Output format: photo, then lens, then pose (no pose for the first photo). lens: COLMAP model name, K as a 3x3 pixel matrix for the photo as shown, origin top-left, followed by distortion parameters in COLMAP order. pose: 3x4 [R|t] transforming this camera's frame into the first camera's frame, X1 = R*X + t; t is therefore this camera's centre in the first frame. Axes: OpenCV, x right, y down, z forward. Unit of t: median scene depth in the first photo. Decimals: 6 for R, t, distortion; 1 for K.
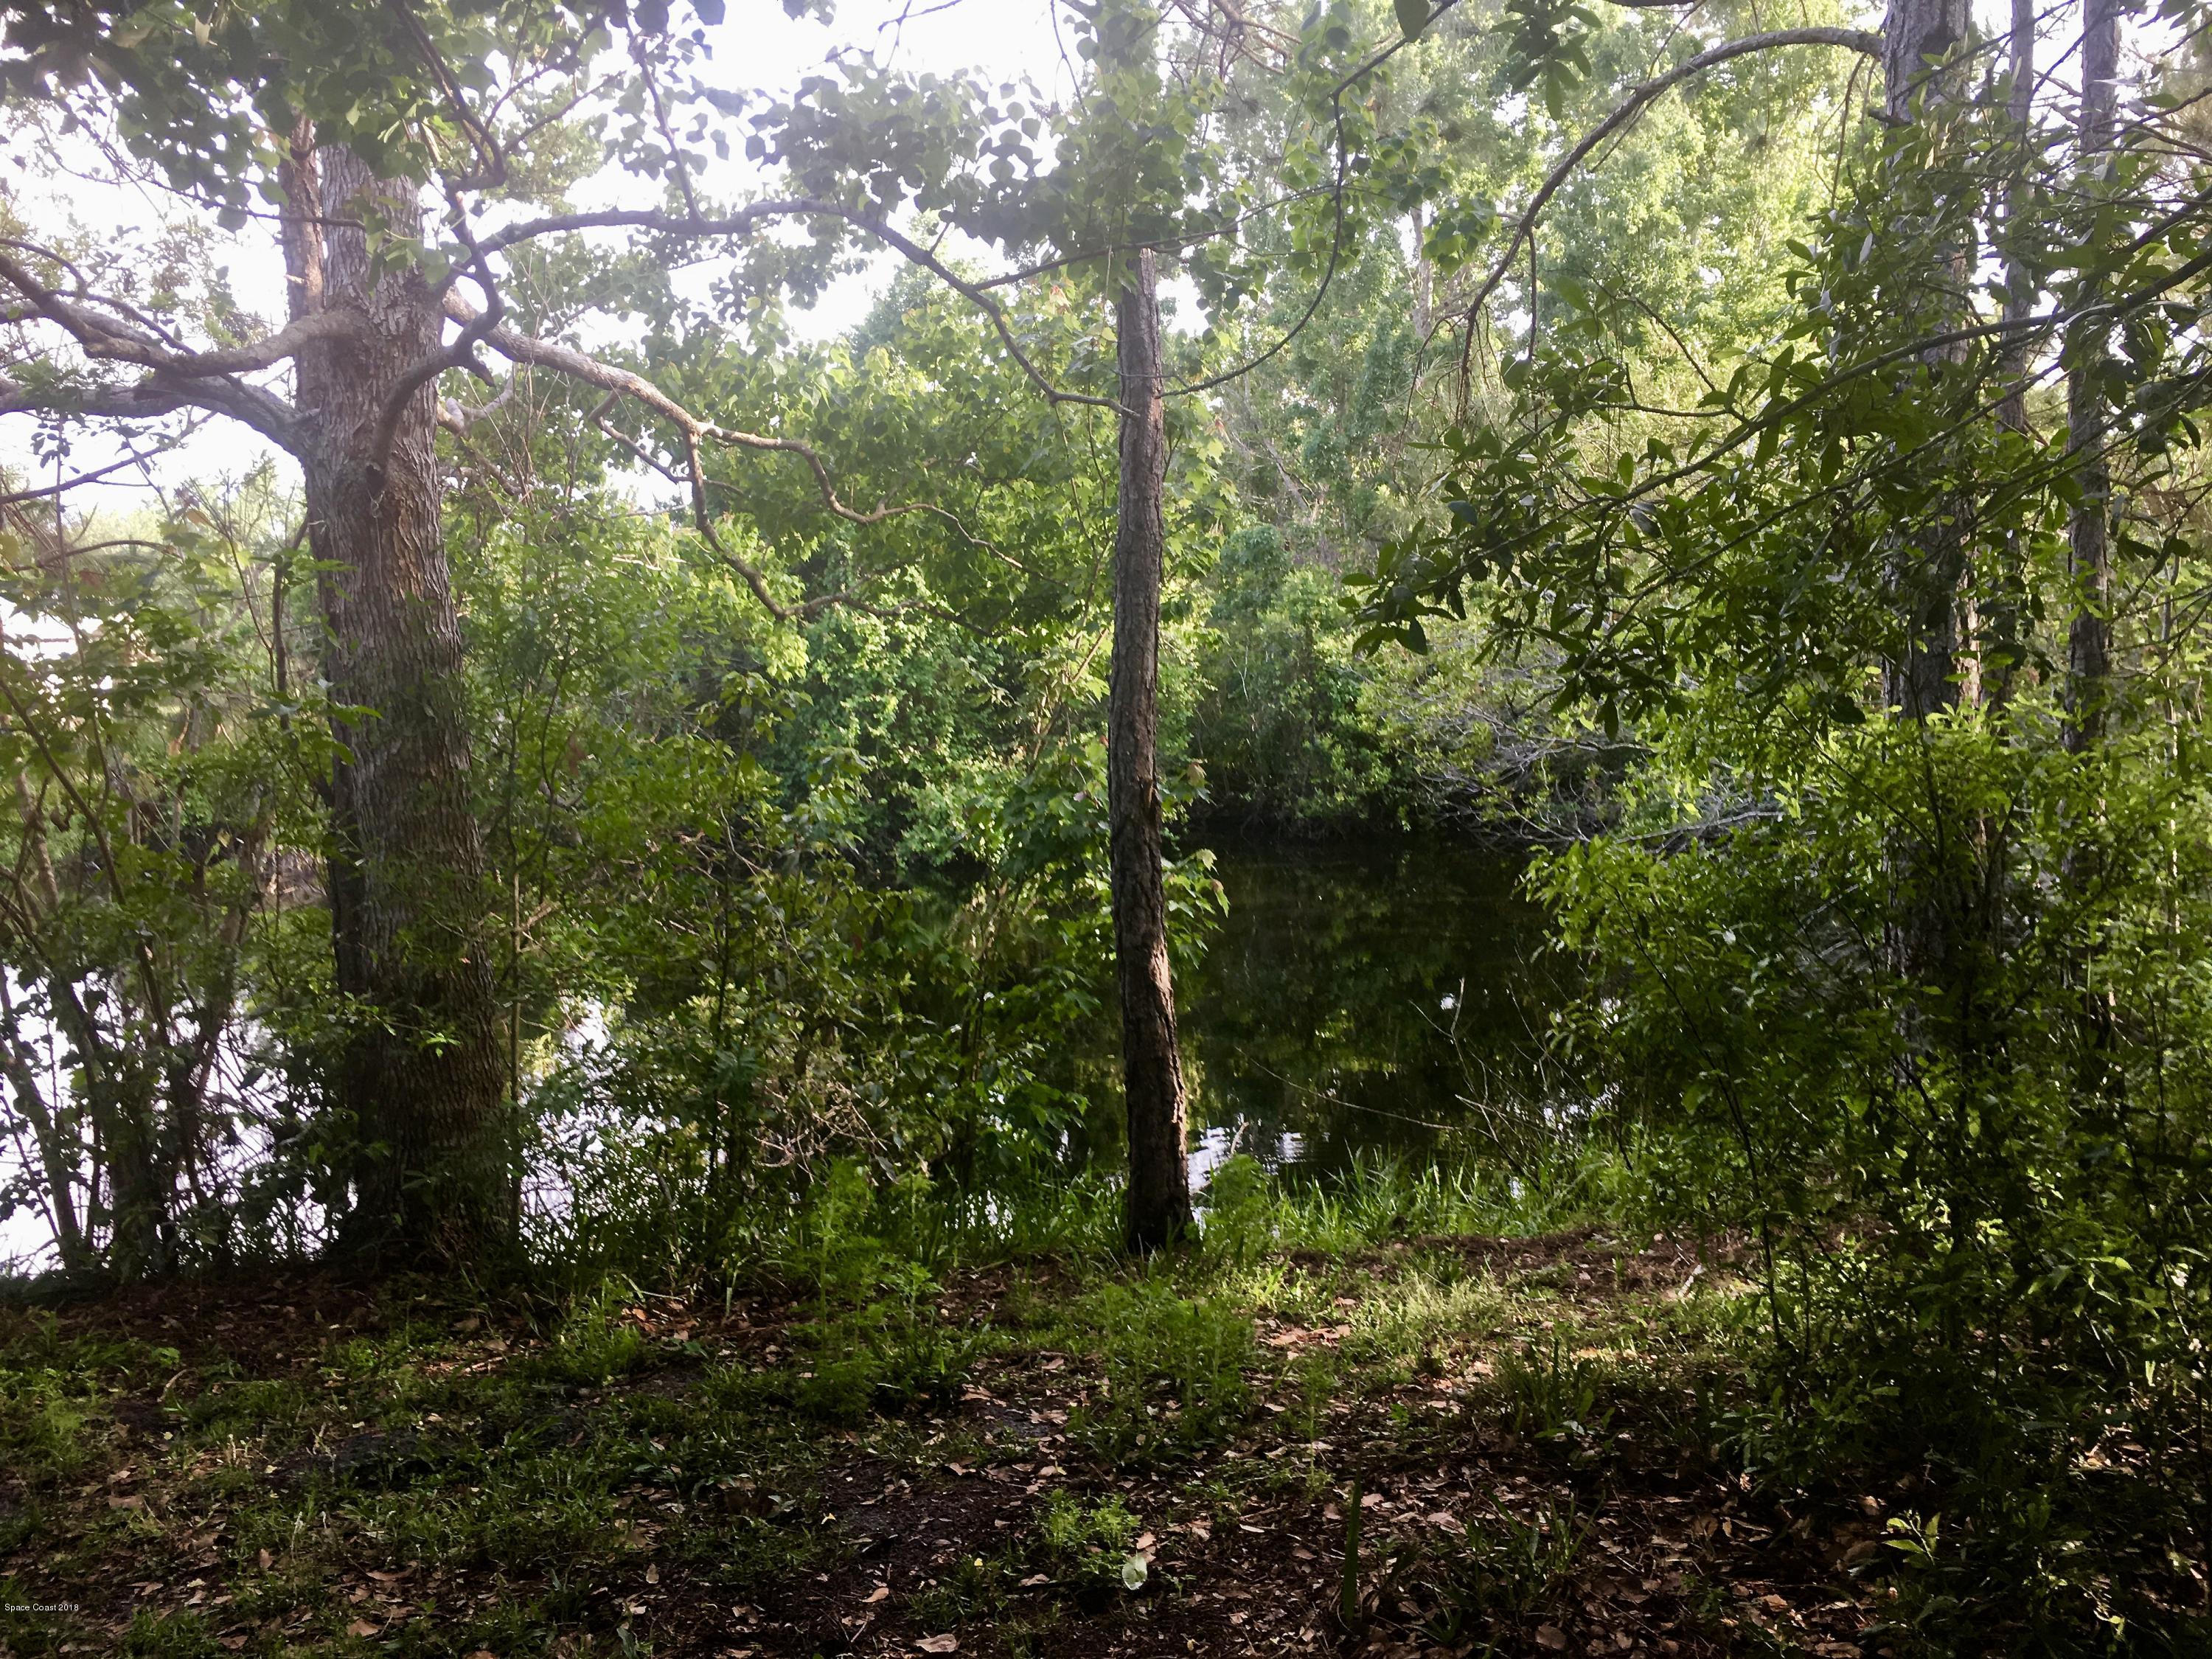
lens RADIAL K [[1837.8, 0, 1102.0], [0, 1837.8, 817.7], [0, 0, 1]] dist [0.028080, -0.045575]
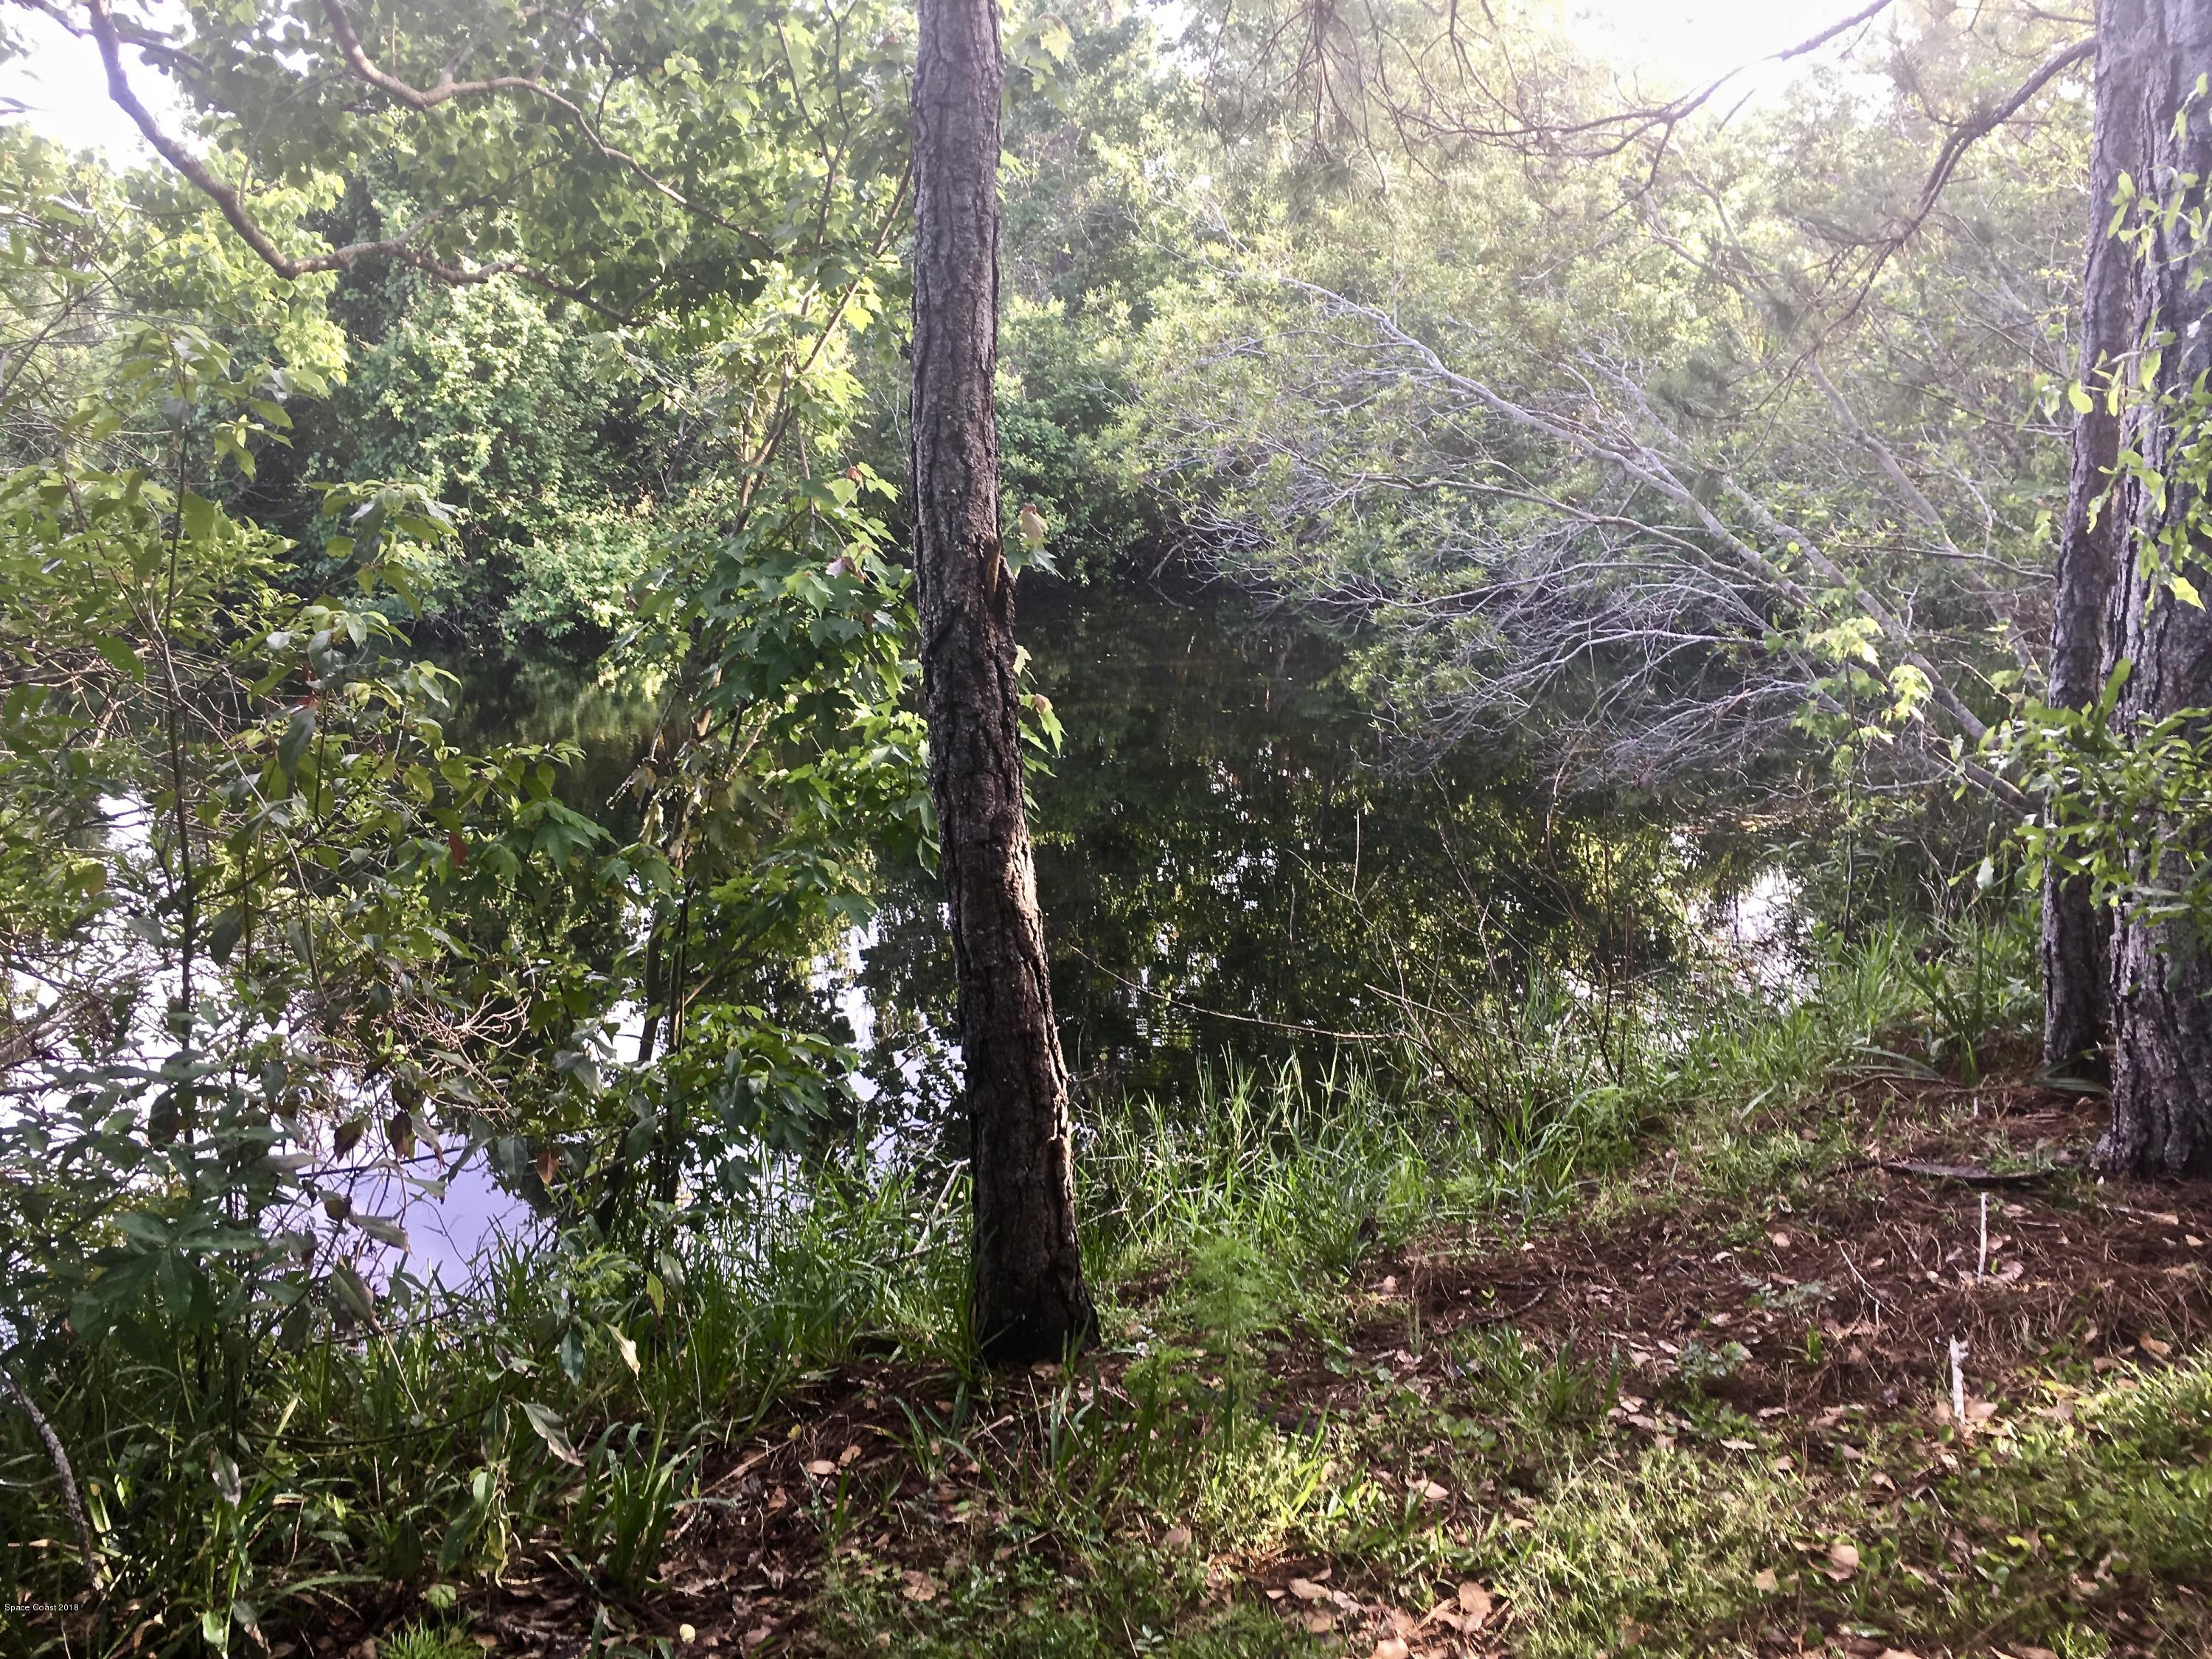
lens RADIAL K [[1837.8, 0, 1123.0], [0, 1837.8, 847.4], [0, 0, 1]] dist [0.028080, -0.045575]
pose [[0.977204, -0.049098, 0.206548, -0.012755], [0.017551, 0.988244, 0.151877, -0.002932], [-0.211576, -0.144789, 0.966577, 0.104425]]
